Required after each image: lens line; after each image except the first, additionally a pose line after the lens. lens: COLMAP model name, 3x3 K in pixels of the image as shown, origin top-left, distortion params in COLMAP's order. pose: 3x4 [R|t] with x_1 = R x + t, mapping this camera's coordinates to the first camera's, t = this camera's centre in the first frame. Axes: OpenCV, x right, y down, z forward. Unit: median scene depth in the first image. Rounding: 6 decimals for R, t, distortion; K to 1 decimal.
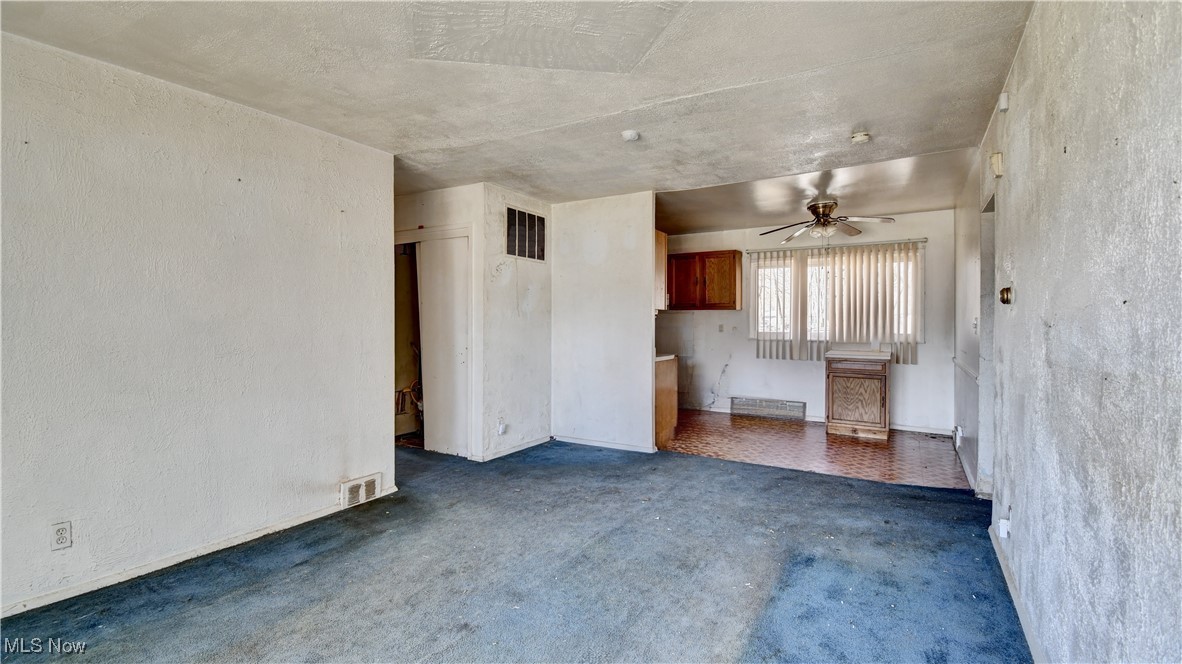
lens RADIAL K [[526.3, 0, 591.3], [0, 526.3, 323.7], [0, 0, 1]] dist [0.023396, -0.000410]
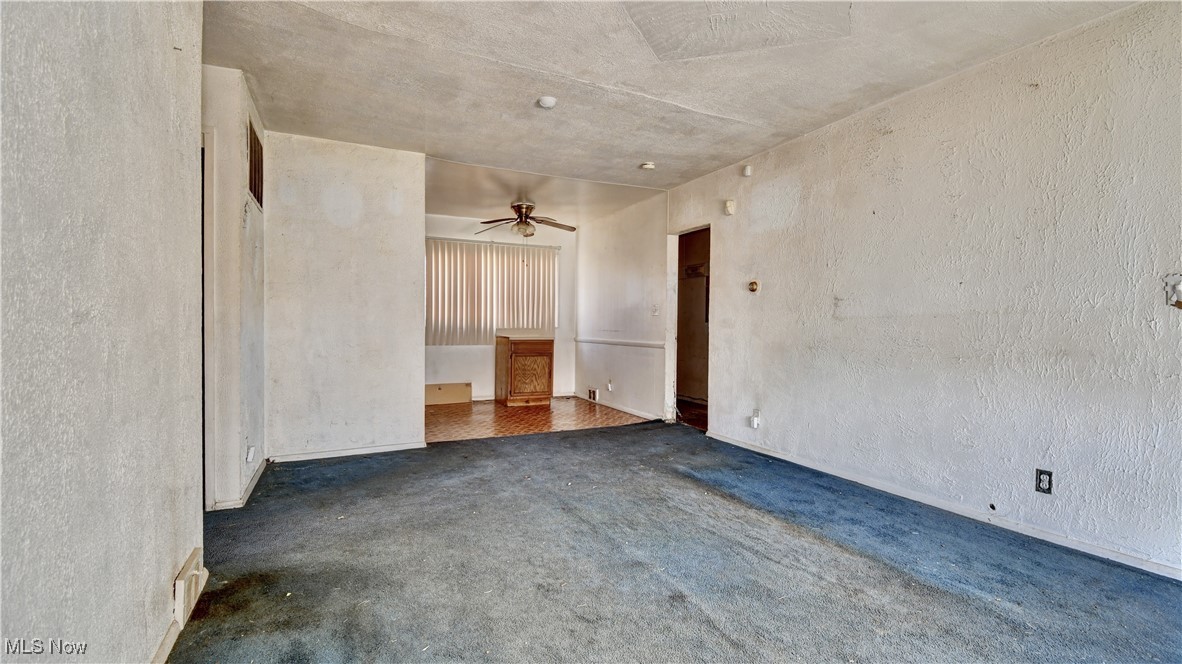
lens RADIAL K [[526.3, 0, 591.1], [0, 526.3, 335.8], [0, 0, 1]] dist [0.023396, -0.000410]
pose [[0.541205, -0.016061, 0.840737, -0.613737], [0.000091, 0.999819, 0.019042, 0.047808], [-0.840891, -0.010229, 0.541108, 0.344470]]
